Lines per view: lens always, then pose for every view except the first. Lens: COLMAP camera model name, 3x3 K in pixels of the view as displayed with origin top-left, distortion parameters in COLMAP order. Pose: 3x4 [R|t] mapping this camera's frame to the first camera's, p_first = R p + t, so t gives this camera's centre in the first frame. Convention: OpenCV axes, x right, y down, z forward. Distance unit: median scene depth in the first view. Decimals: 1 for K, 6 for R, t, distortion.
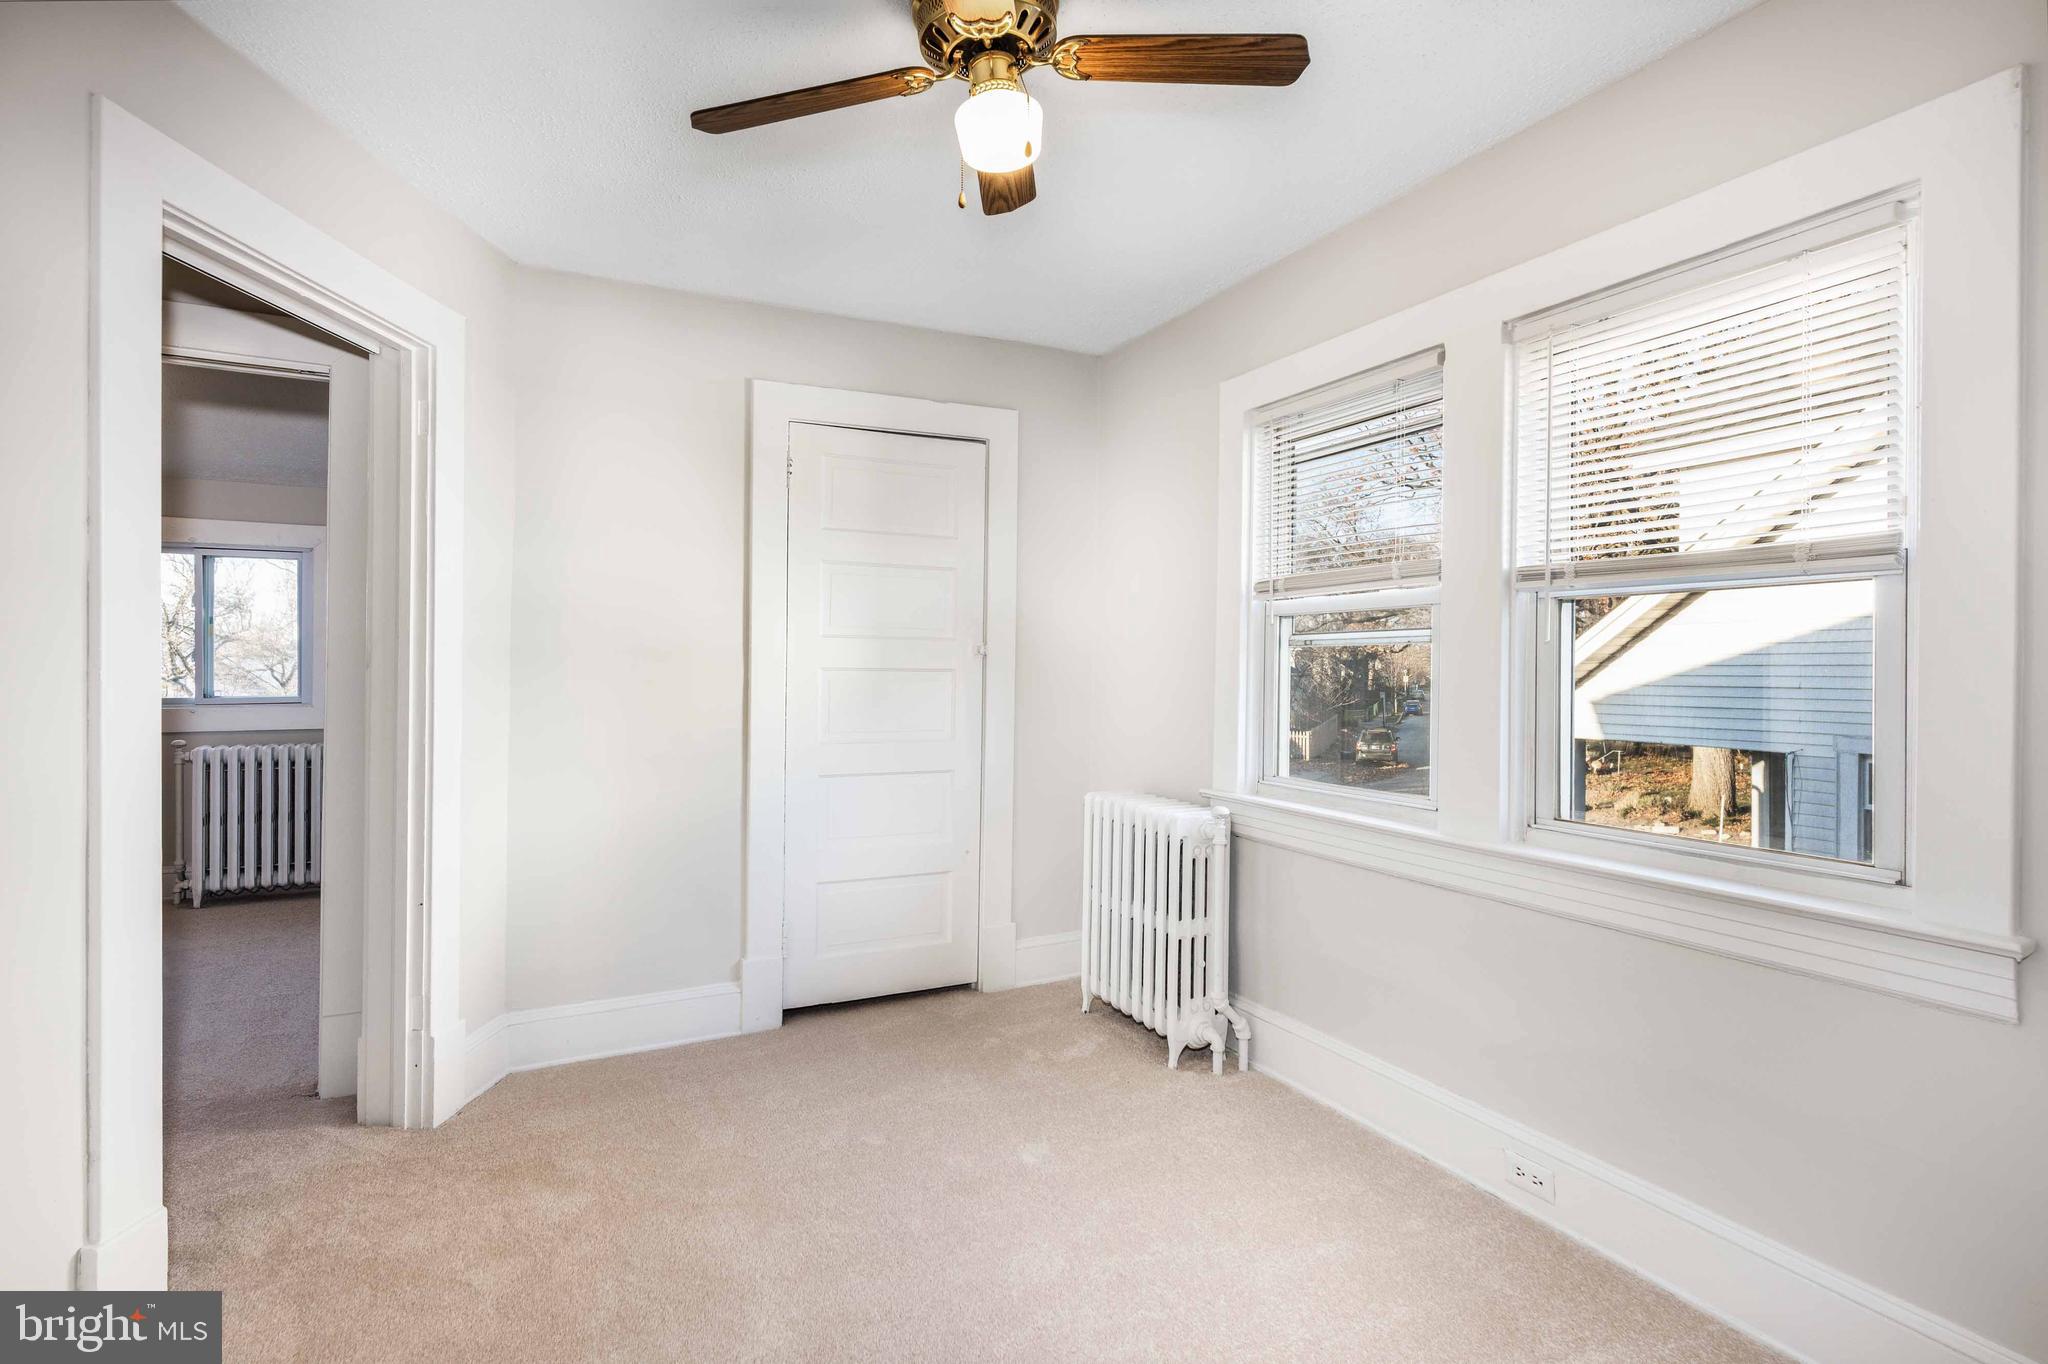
lens RADIAL K [[1033.1, 0, 1021.2], [0, 1033.1, 669.5], [0, 0, 1]] dist [0.002341, 0.000157]
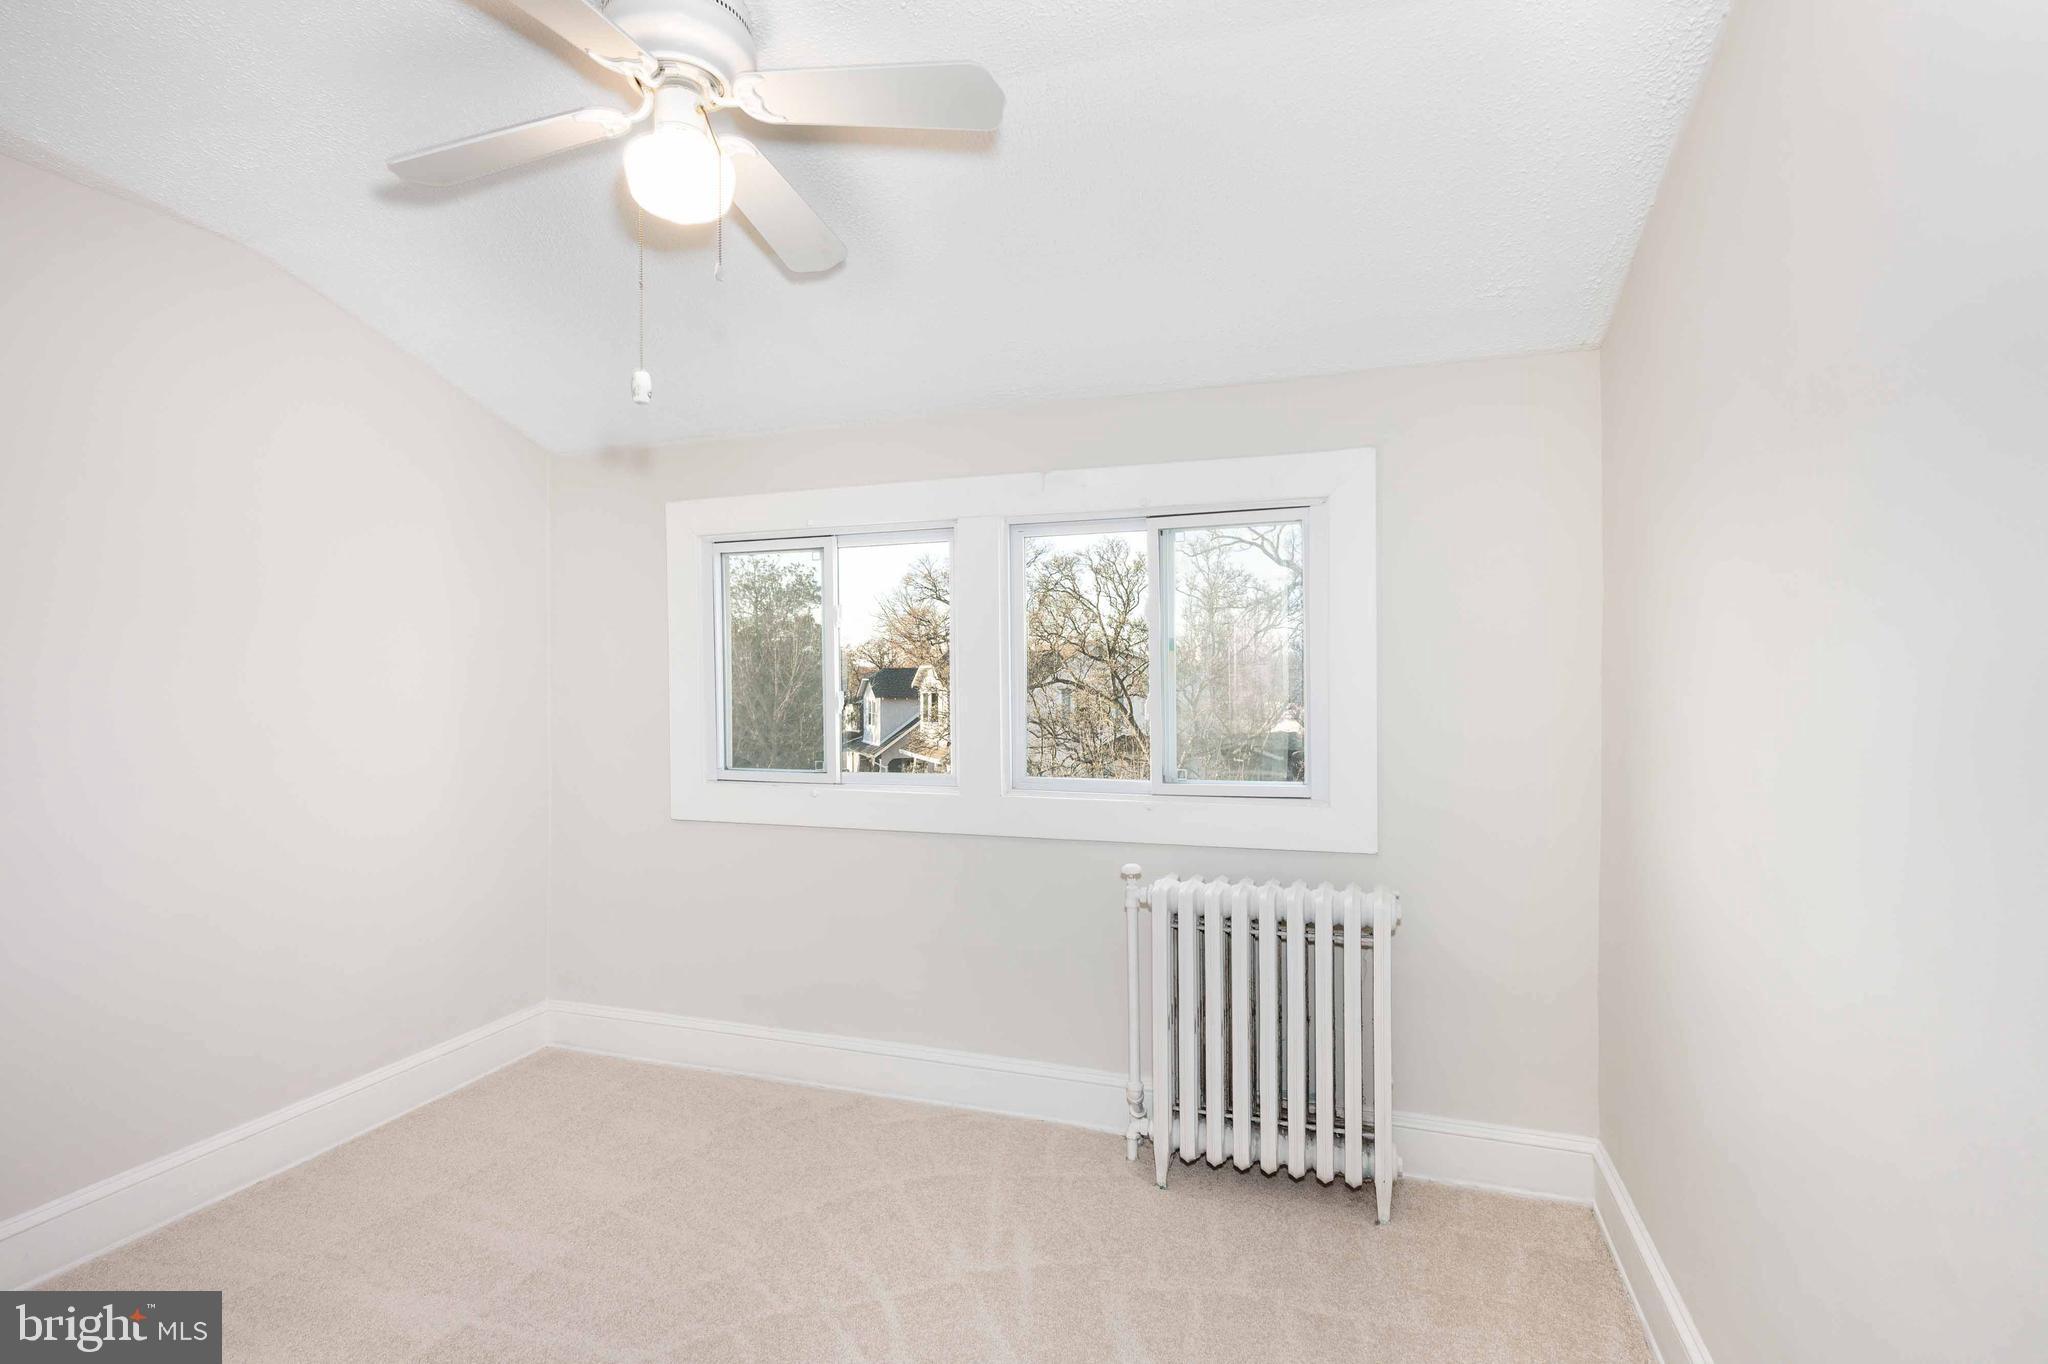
lens RADIAL K [[992.3, 0, 1024.0], [0, 992.3, 682.0], [0, 0, 1]] dist [0.004196, 0.000517]
pose [[0.713342, -0.015546, -0.700643, -0.409385], [0.017130, 0.999842, -0.004745, -0.022978], [0.700607, -0.008617, 0.713496, 0.494454]]
